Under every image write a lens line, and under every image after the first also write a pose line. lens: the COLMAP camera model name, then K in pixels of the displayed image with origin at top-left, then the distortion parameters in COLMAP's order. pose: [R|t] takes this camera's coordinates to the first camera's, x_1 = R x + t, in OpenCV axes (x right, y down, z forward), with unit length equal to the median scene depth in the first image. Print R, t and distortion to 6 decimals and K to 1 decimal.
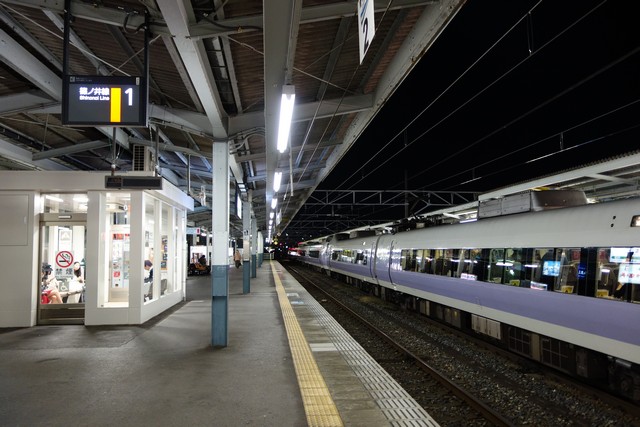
lens RADIAL K [[506.8, 0, 319.2], [0, 506.8, 210.3], [0, 0, 1]] dist [0.002476, 0.007797]
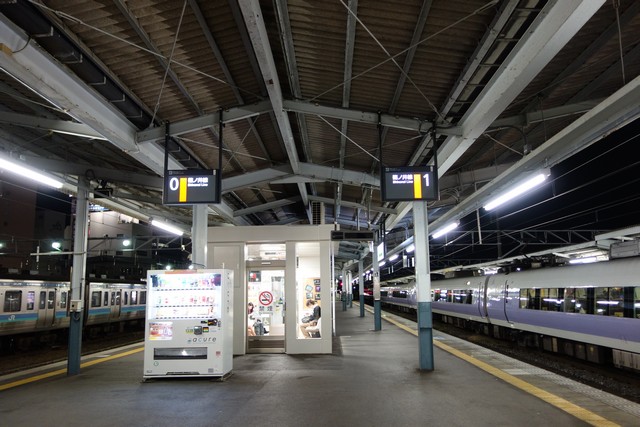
lens RADIAL K [[506.8, 0, 321.1], [0, 506.8, 217.8], [0, 0, 1]] dist [0.002476, 0.007797]
pose [[0.991994, -0.025803, -0.123622, -0.129912], [0.017698, 0.997648, -0.066219, -0.007829], [0.125040, 0.063501, 0.990117, -0.113832]]
